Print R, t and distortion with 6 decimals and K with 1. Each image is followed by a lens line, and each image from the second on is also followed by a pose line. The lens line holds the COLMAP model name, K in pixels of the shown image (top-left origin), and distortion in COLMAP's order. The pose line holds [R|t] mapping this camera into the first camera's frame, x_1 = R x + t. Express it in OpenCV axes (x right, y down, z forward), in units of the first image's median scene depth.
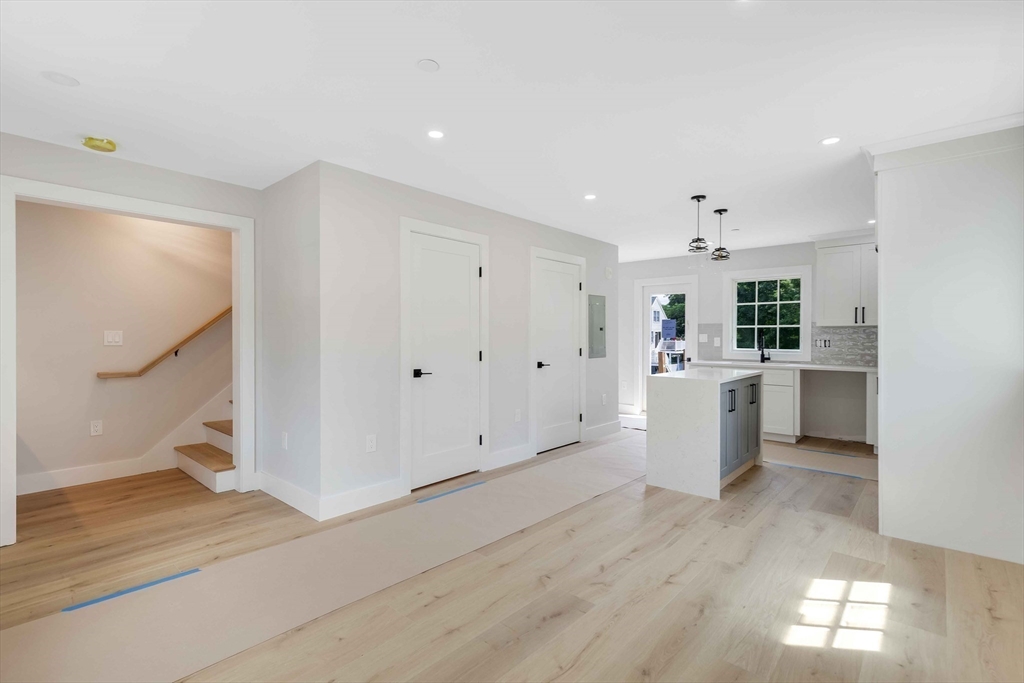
lens RADIAL K [[470.5, 0, 512.6], [0, 470.5, 339.2], [0, 0, 1]] dist [0.000531, -0.000002]
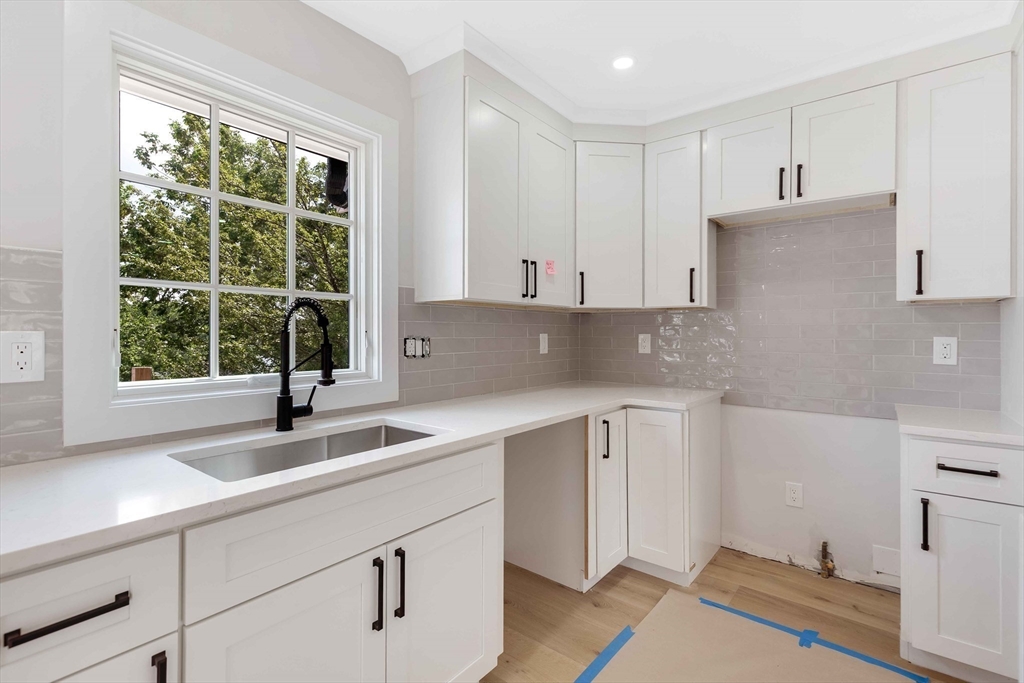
lens RADIAL K [[470.5, 0, 512.9], [0, 470.5, 336.5], [0, 0, 1]] dist [0.000531, -0.000002]
pose [[-0.053997, -0.003630, 0.998535, 0.268378], [0.004654, 0.999982, 0.003887, -0.000944], [-0.998530, 0.004857, -0.053979, 0.895381]]
